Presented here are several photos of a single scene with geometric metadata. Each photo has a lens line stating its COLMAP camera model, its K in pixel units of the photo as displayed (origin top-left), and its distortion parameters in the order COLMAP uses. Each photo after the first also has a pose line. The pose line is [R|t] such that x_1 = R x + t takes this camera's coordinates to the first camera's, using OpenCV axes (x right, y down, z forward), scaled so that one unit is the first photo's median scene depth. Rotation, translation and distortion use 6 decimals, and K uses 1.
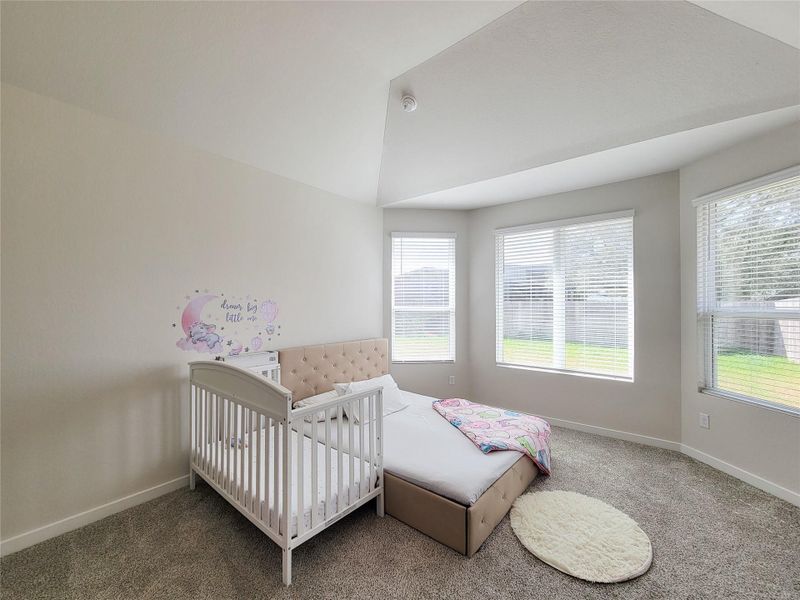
lens RADIAL K [[336.7, 0, 395.4], [0, 336.7, 301.3], [0, 0, 1]] dist [-0.002667, -0.000505]
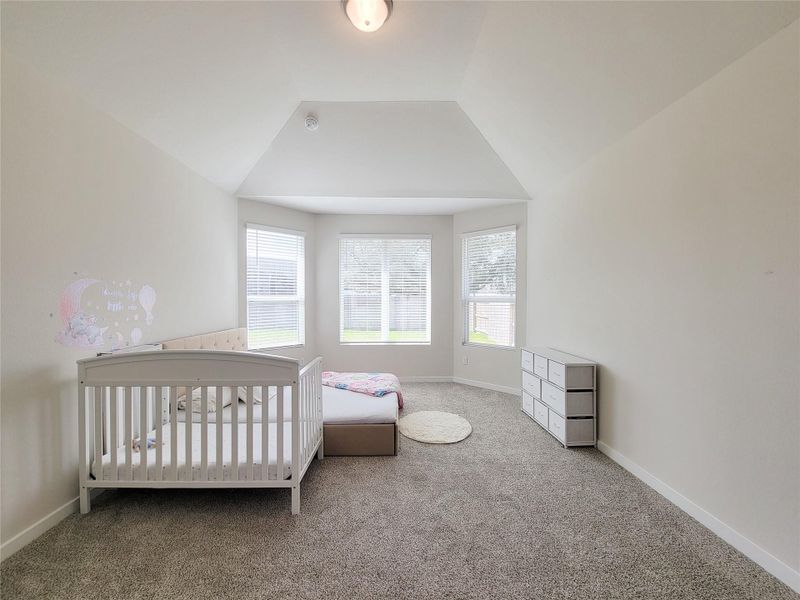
lens RADIAL K [[337.1, 0, 403.2], [0, 337.1, 299.4], [0, 0, 1]] dist [-0.000046, -0.000328]
pose [[0.746864, -0.000419, 0.664977, -0.474609], [-0.006476, 0.999948, 0.007904, 0.019323], [-0.664945, -0.010210, 0.746822, -0.102271]]
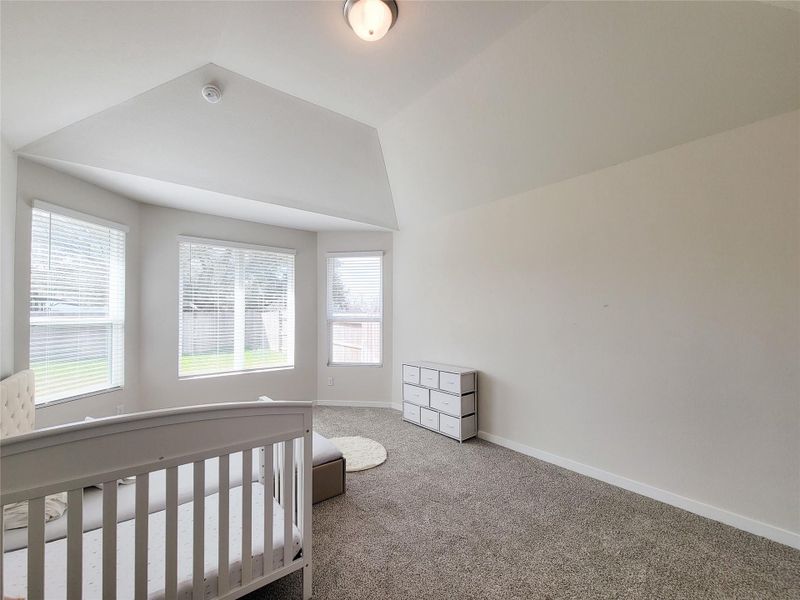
lens RADIAL K [[338.8, 0, 395.7], [0, 338.8, 306.8], [0, 0, 1]] dist [0.000099, -0.000398]
pose [[0.193313, 0.023320, 0.980860, -0.700045], [-0.007729, 0.999723, -0.022245, 0.004416], [-0.981107, -0.003281, 0.193439, 0.309211]]
